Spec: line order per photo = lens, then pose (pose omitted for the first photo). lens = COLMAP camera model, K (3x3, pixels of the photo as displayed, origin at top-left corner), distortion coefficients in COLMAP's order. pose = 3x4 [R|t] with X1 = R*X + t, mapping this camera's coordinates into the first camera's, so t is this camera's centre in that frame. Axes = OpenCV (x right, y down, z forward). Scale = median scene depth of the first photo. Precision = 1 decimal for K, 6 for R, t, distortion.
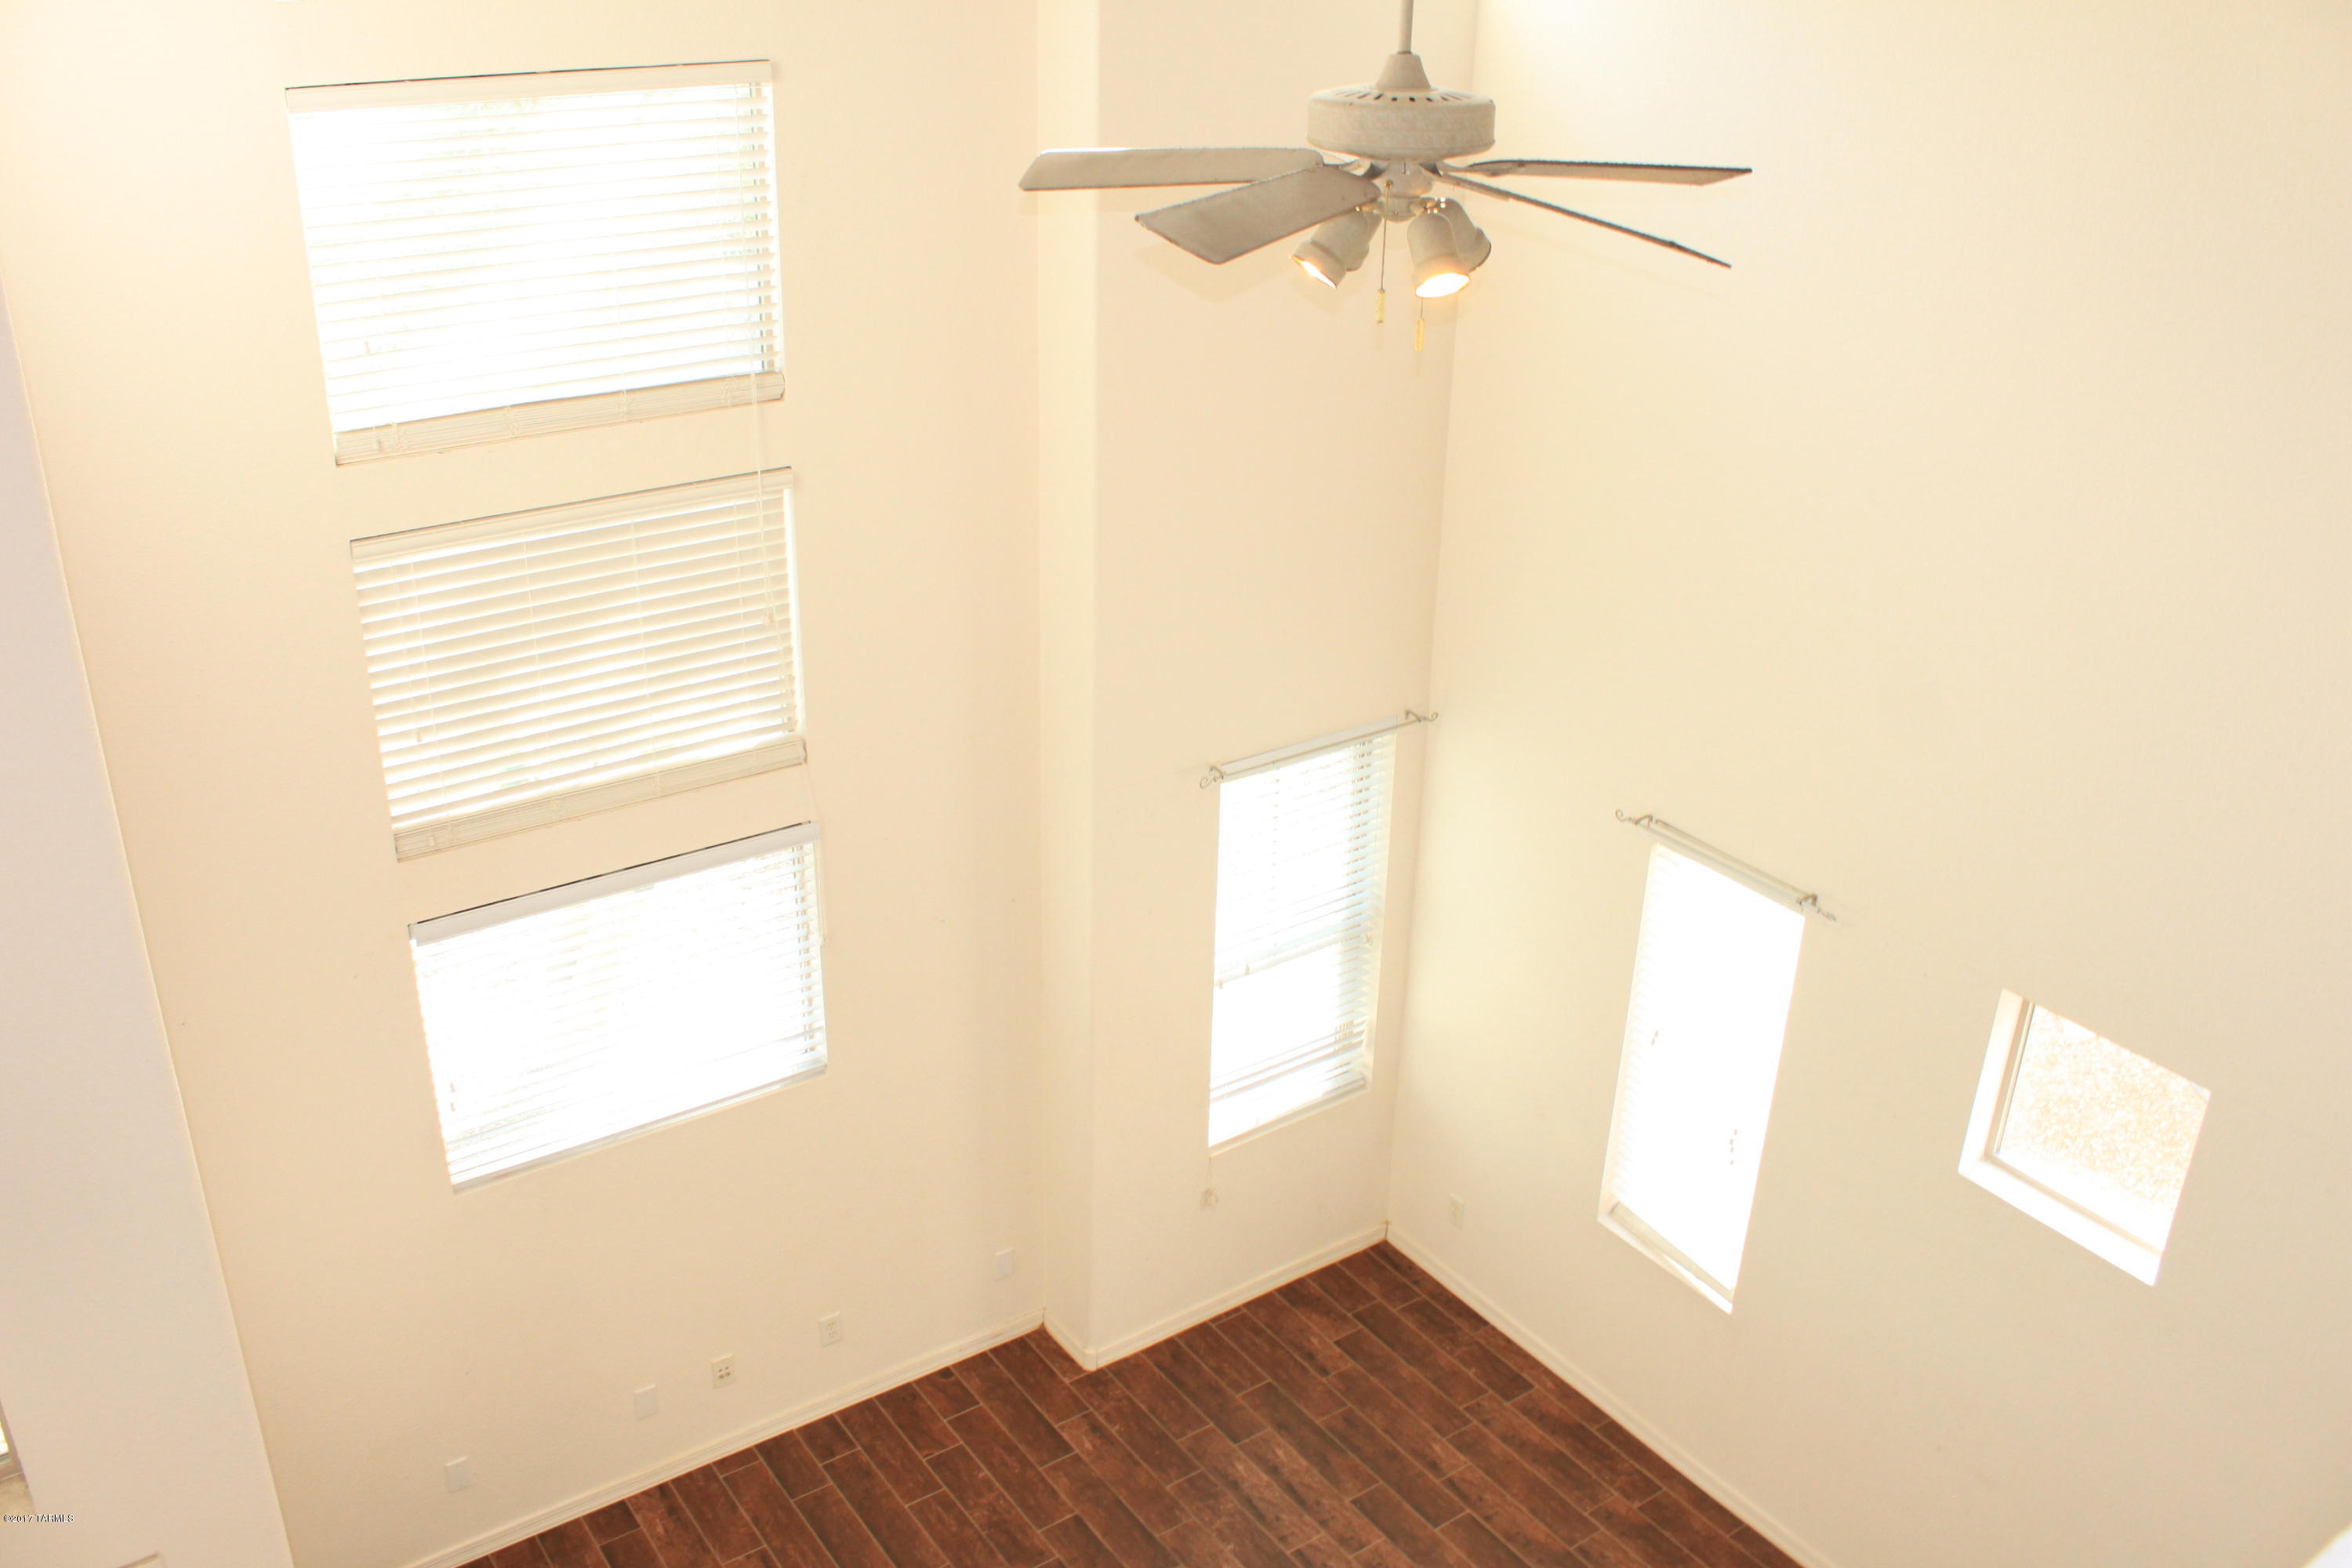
lens RADIAL K [[1966.8, 0, 1176.0], [0, 1966.8, 784.0], [0, 0, 1]] dist [-0.175356, 0.159390]
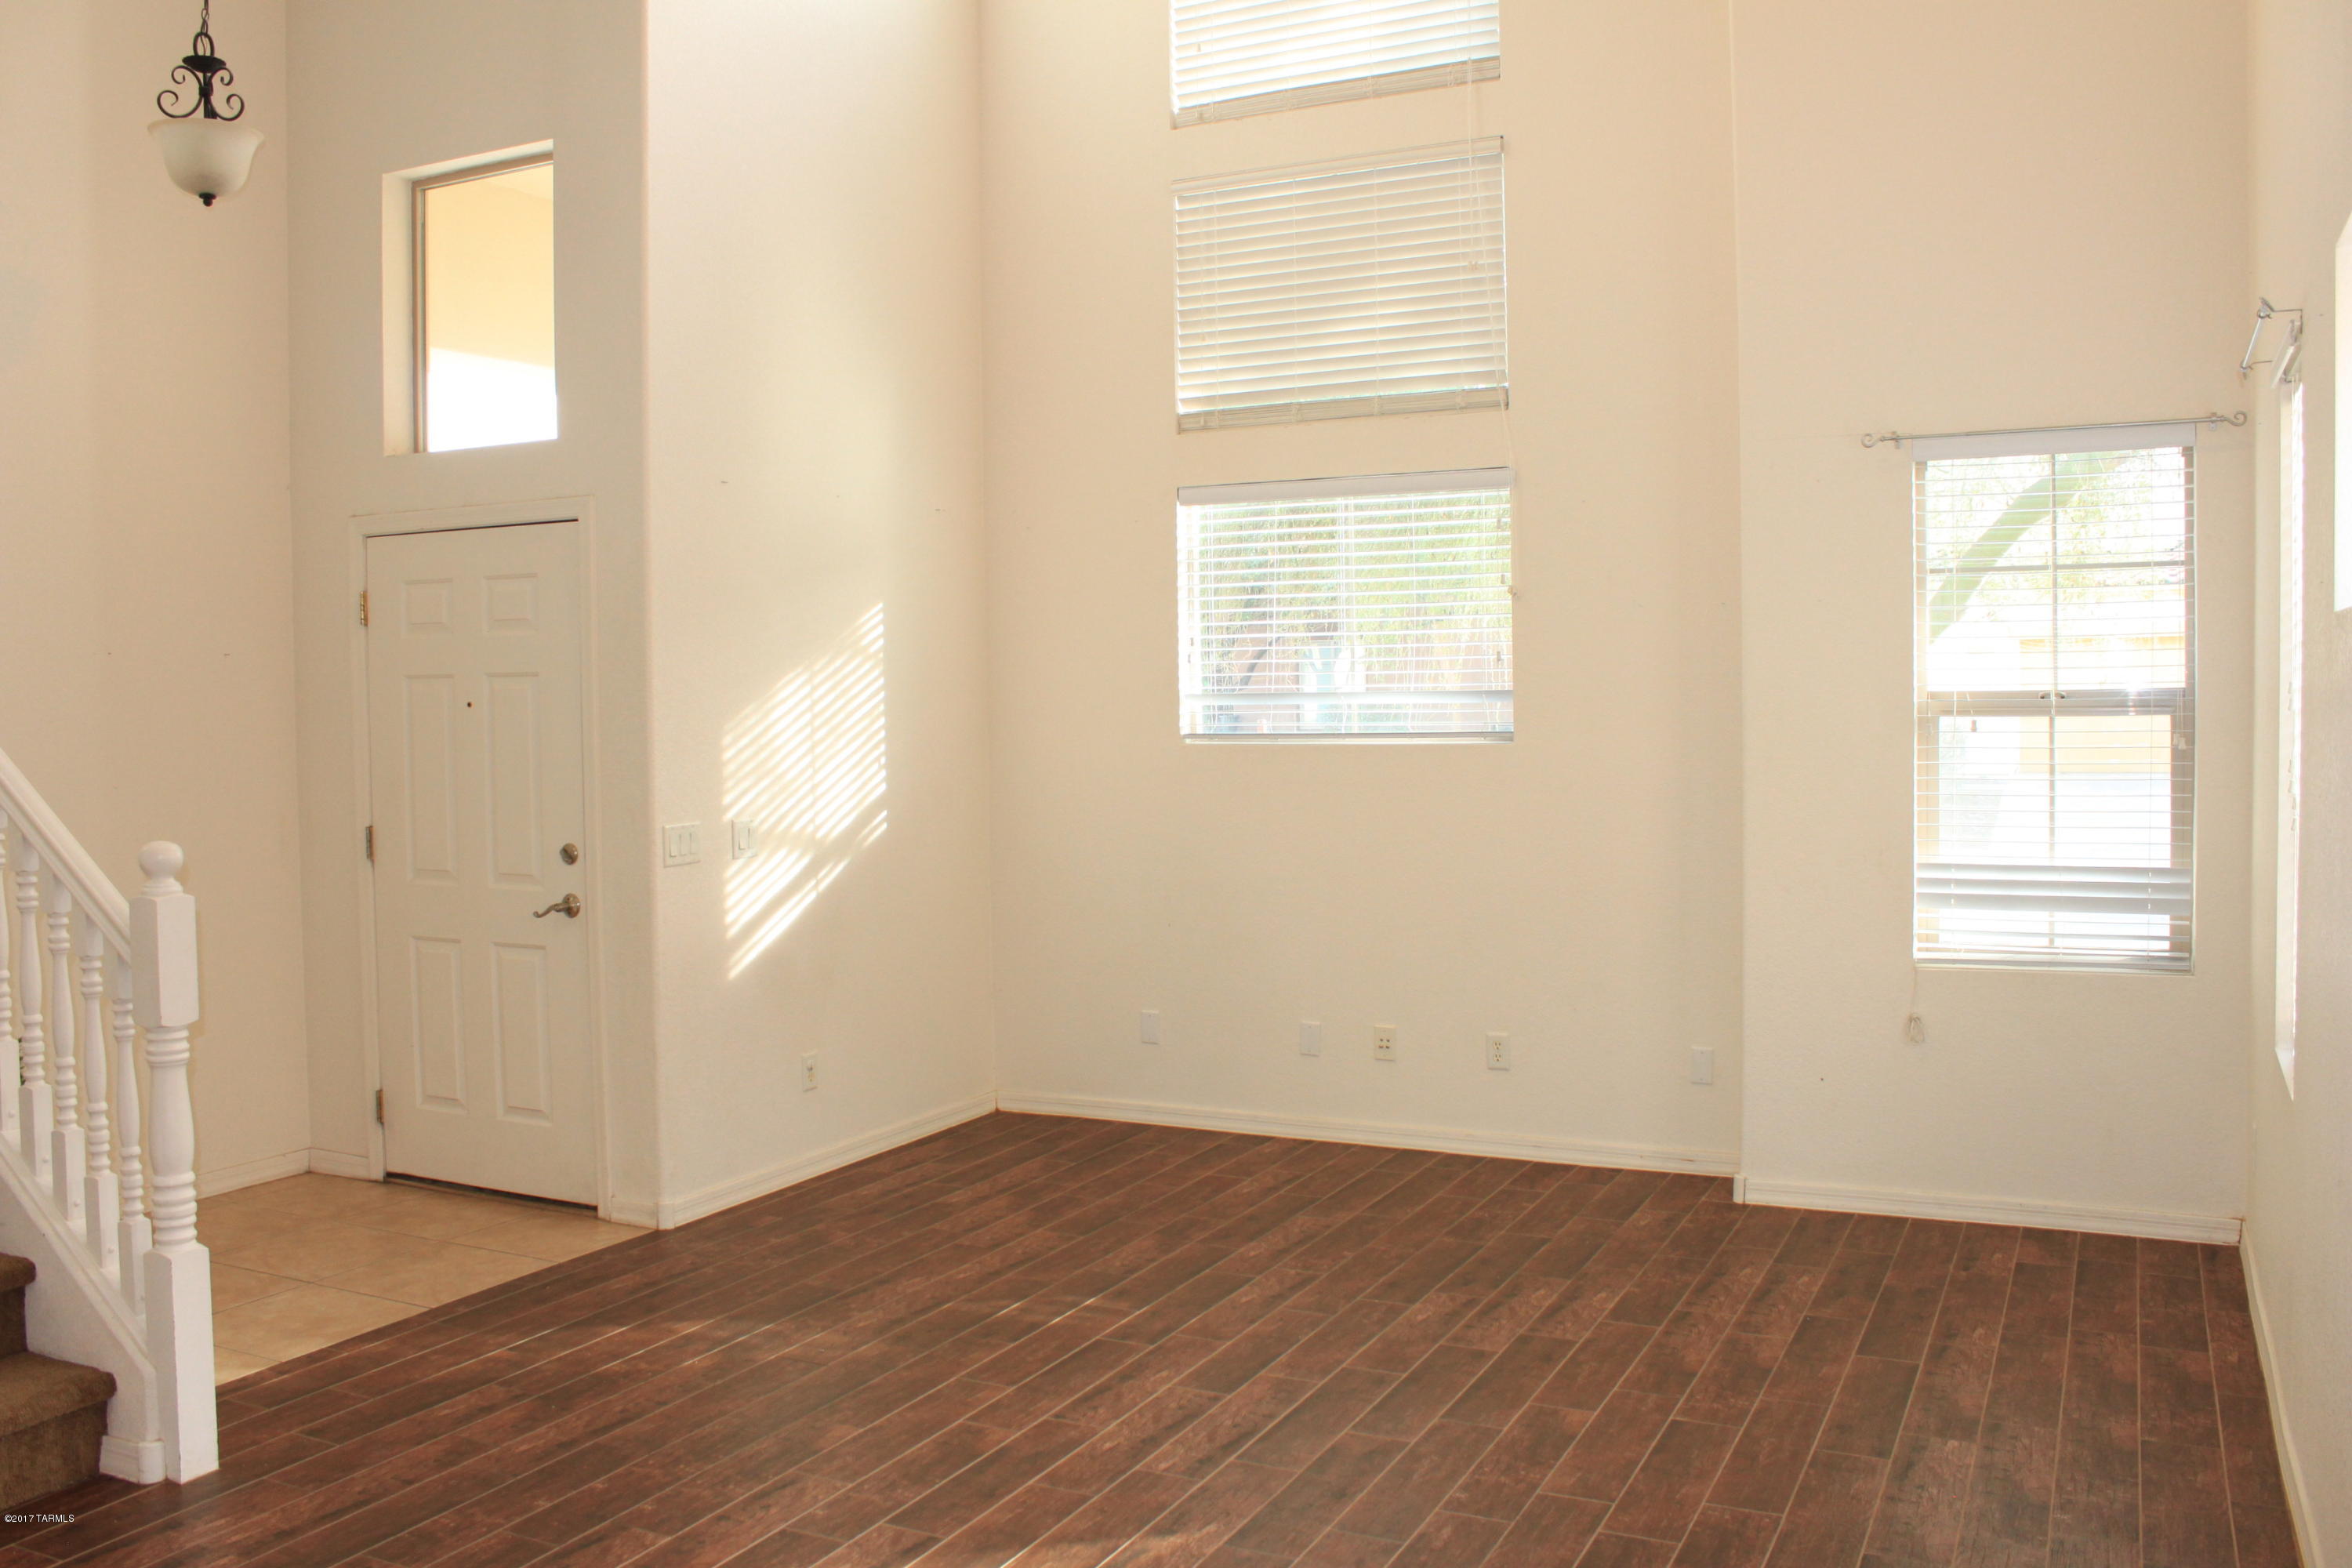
lens RADIAL K [[1966.8, 0, 1176.0], [0, 1966.8, 784.0], [0, 0, 1]] dist [-0.175356, 0.159390]
pose [[0.466365, 0.004719, -0.884580, 0.625843], [-0.350209, 0.919266, -0.179732, 0.401326], [0.812316, 0.393609, 0.430366, 0.405259]]
